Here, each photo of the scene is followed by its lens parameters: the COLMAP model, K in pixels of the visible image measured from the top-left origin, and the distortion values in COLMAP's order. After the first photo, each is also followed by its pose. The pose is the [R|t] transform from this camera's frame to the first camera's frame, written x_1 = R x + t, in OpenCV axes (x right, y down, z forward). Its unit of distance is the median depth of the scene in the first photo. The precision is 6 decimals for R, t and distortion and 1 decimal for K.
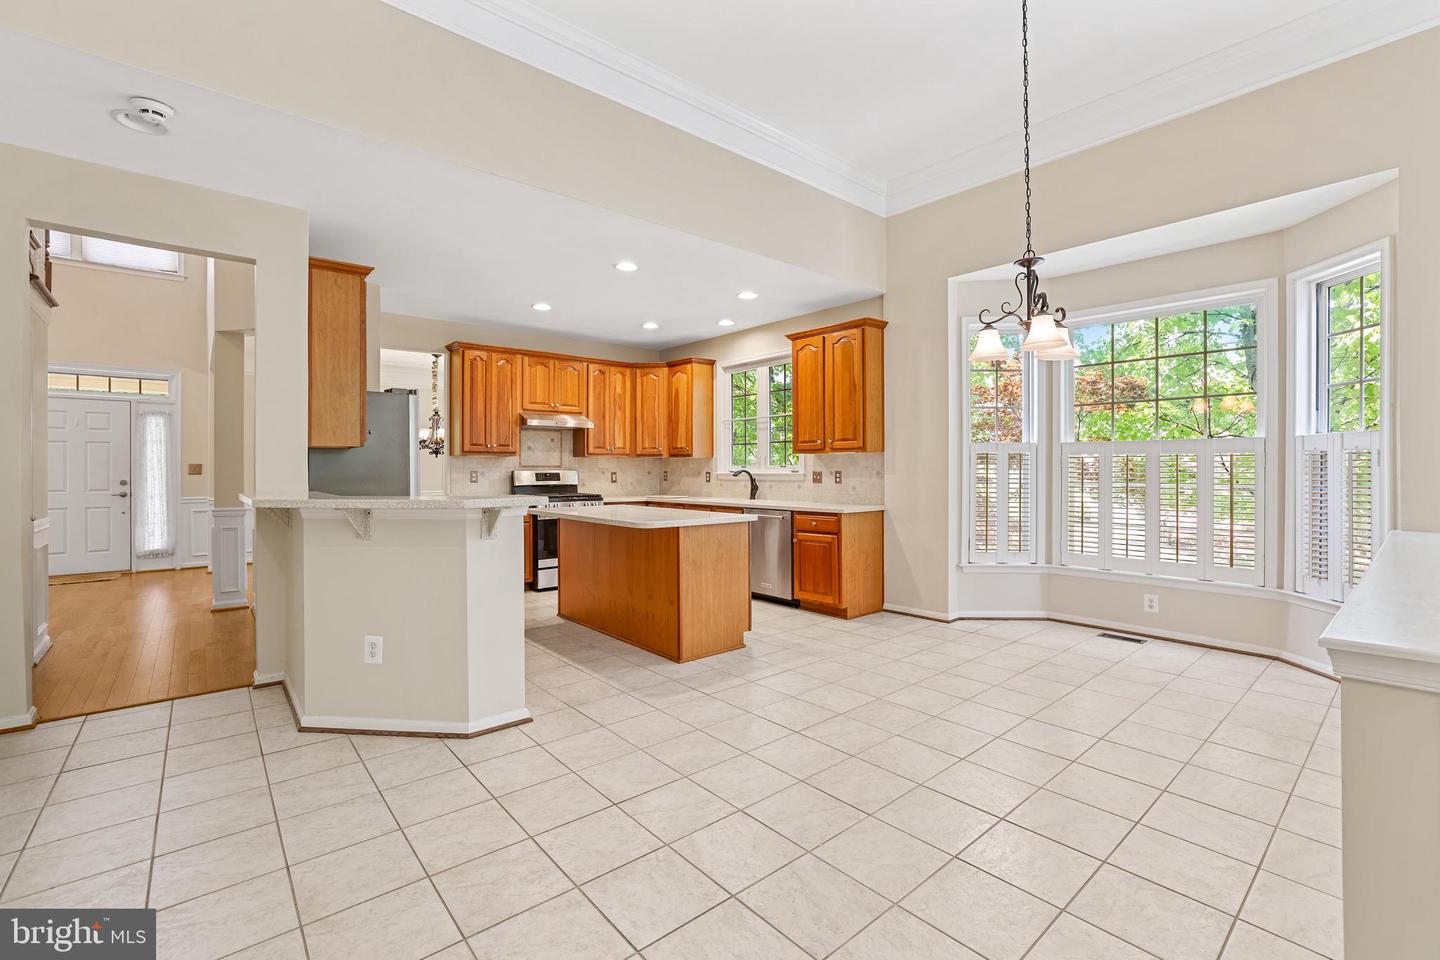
lens RADIAL K [[615.3, 0, 716.0], [0, 615.3, 467.2], [0, 0, 1]] dist [-0.046311, 0.014930]
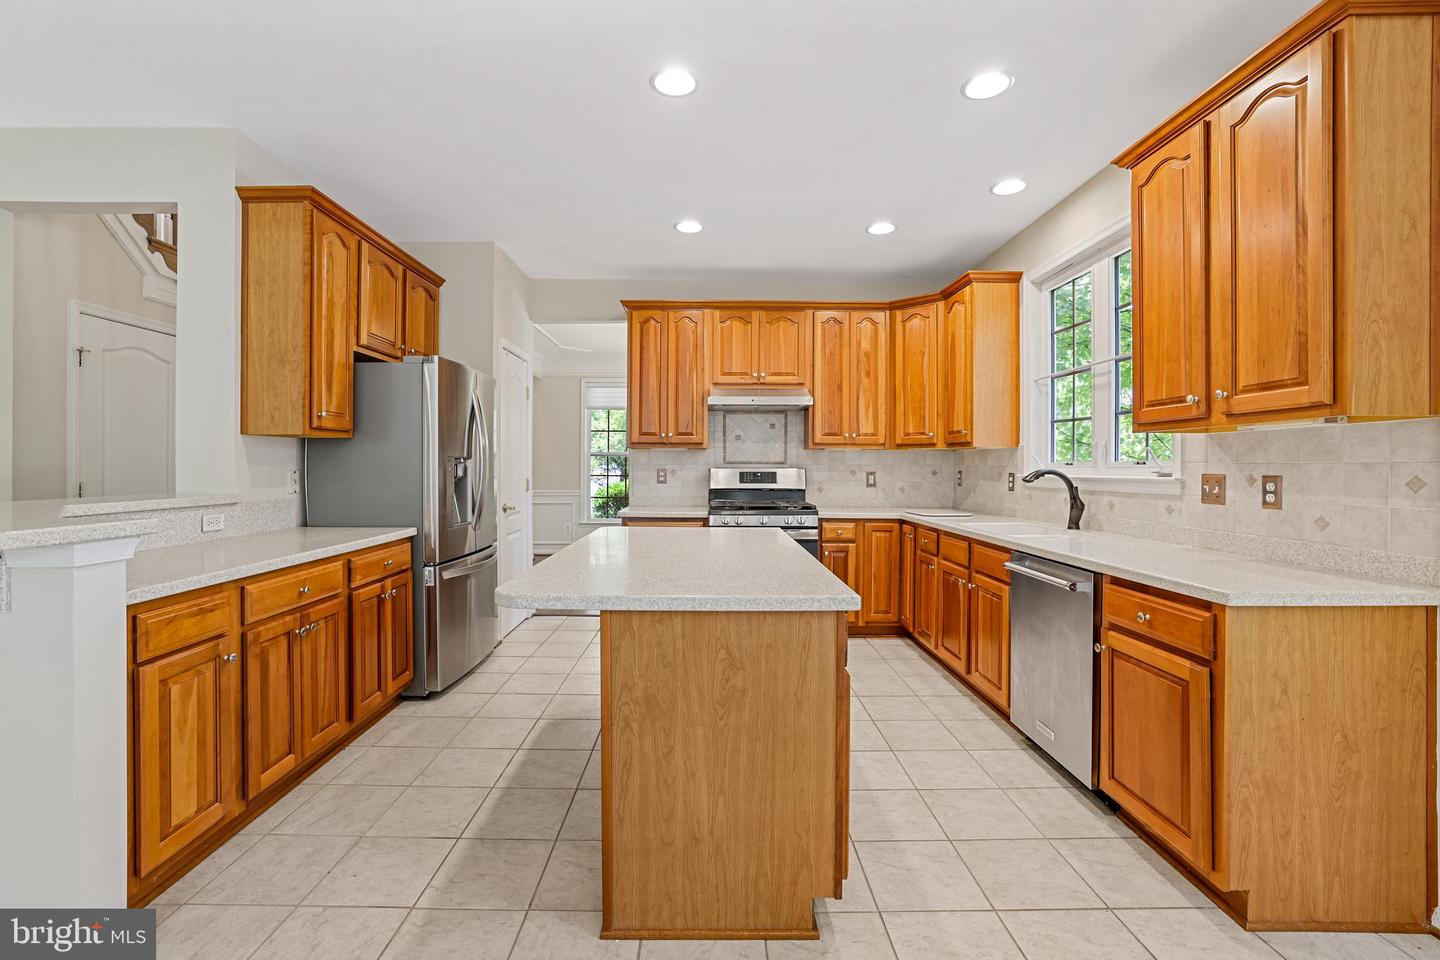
lens RADIAL K [[615.3, 0, 716.0], [0, 615.3, 467.2], [0, 0, 1]] dist [-0.046311, 0.014930]
pose [[0.766364, 0.005626, -0.642382, 0.152931], [-0.002976, 0.999982, 0.005207, 0.000327], [0.642400, -0.002078, 0.766367, 0.439056]]
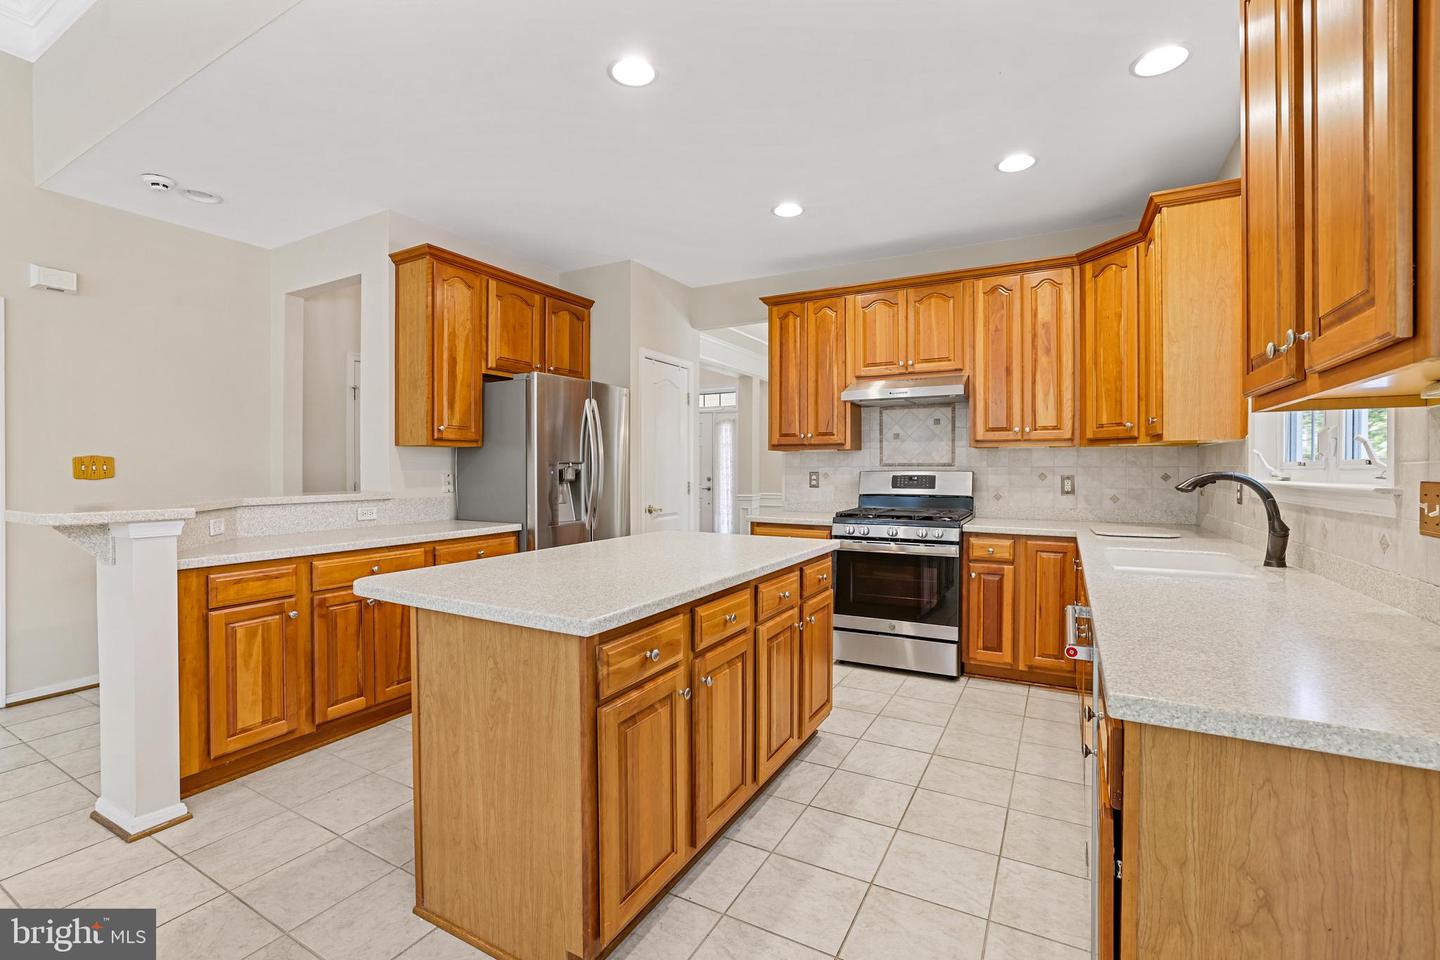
lens RADIAL K [[624.6, 0, 723.7], [0, 624.6, 472.9], [0, 0, 1]] dist [-0.030479, 0.001270]
pose [[0.354009, 0.008956, -0.935199, 0.253721], [0.002399, 0.999942, 0.010484, -0.000146], [0.935239, -0.005955, 0.353967, 0.624903]]
